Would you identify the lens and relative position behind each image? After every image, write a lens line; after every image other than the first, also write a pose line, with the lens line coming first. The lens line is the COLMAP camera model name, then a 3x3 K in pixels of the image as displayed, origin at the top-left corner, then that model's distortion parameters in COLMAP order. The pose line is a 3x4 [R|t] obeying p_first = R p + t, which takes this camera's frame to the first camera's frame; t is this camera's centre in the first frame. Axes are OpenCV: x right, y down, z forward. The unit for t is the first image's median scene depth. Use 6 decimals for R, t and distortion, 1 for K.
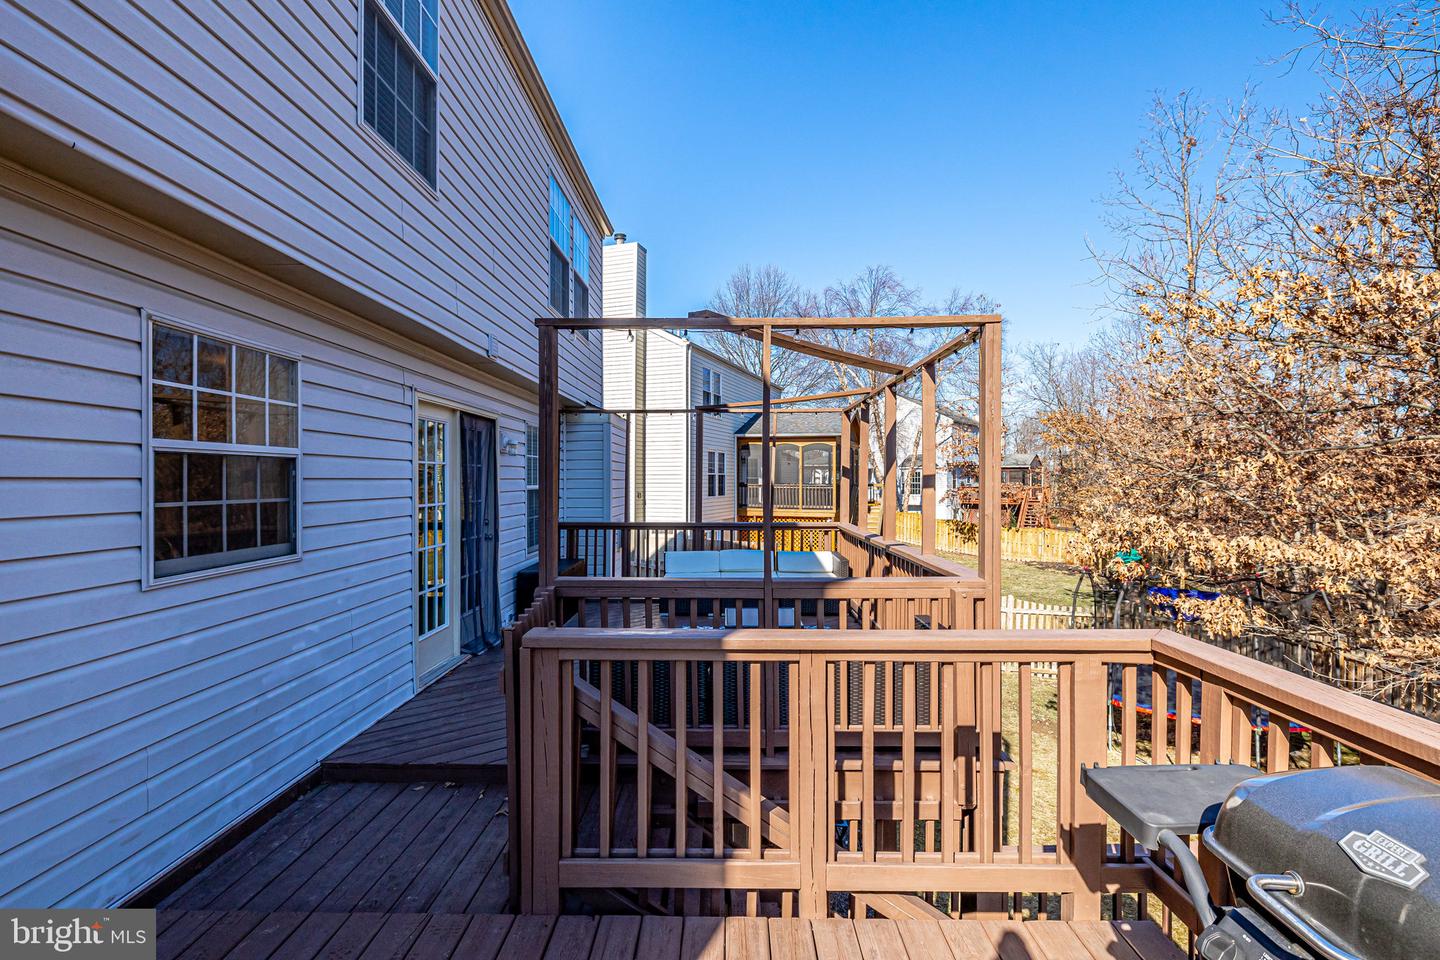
lens RADIAL K [[642.9, 0, 730.1], [0, 642.9, 481.0], [0, 0, 1]] dist [-0.003958, -0.000021]
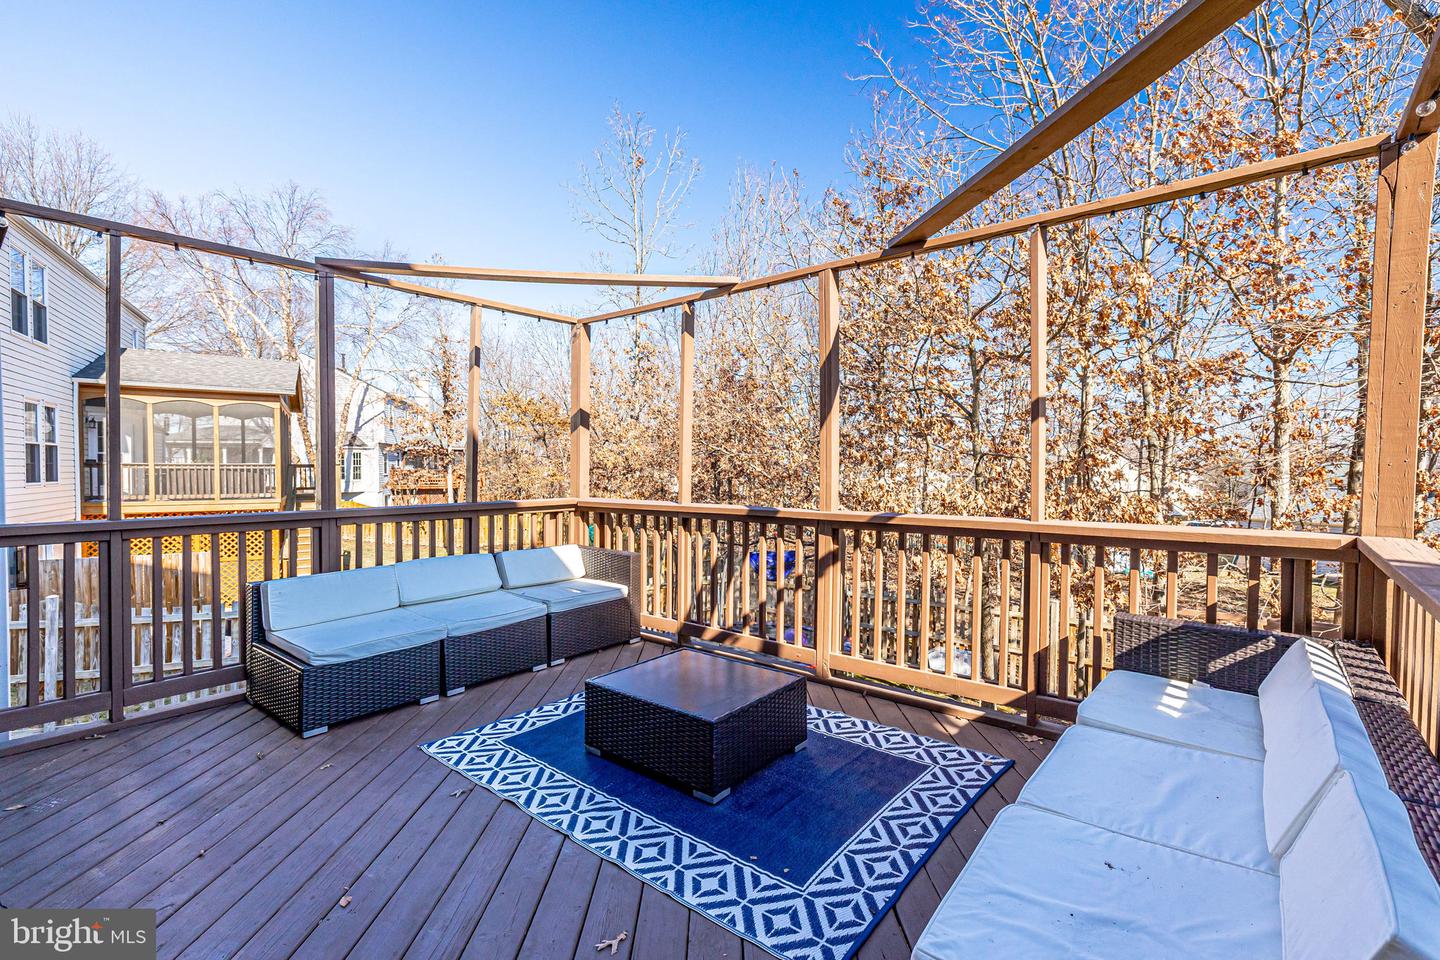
lens RADIAL K [[636.5, 0, 709.8], [0, 636.5, 477.0], [0, 0, 1]] dist [0.004507, -0.000145]
pose [[0.623071, -0.015242, 0.782016, -0.091790], [0.005782, 0.999873, 0.014881, 0.013506], [-0.782144, -0.004751, 0.623080, 0.194042]]
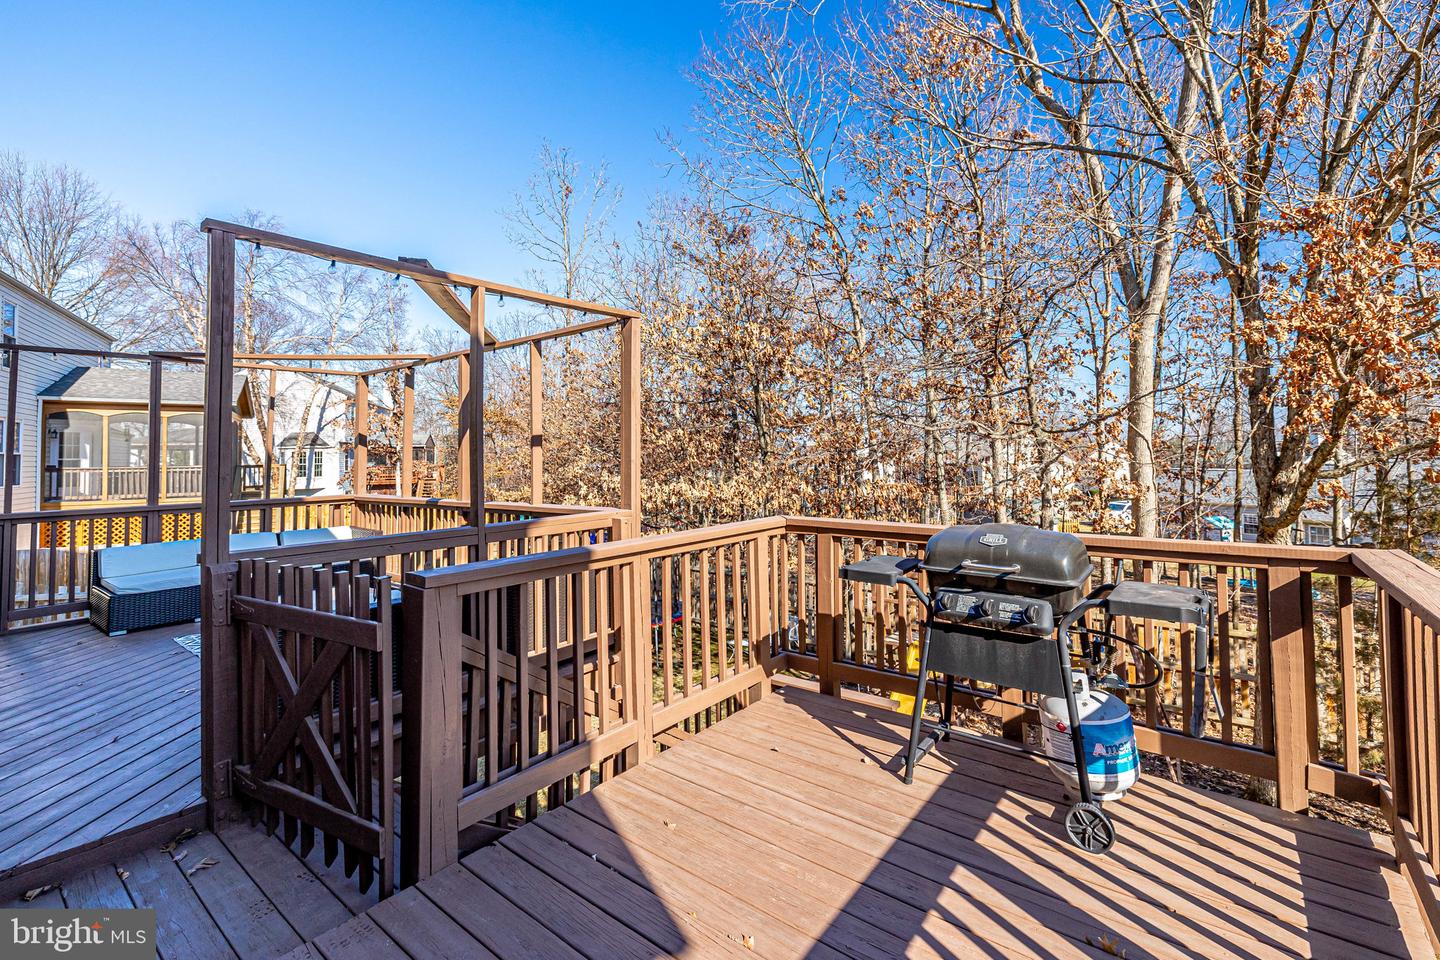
lens RADIAL K [[636.5, 0, 719.1], [0, 636.5, 436.7], [0, 0, 1]] dist [0.004507, -0.000145]
pose [[0.612616, 0.012769, 0.790277, -0.090288], [0.020215, 0.999289, -0.031817, 0.008203], [-0.790122, 0.035467, 0.611923, 0.008251]]
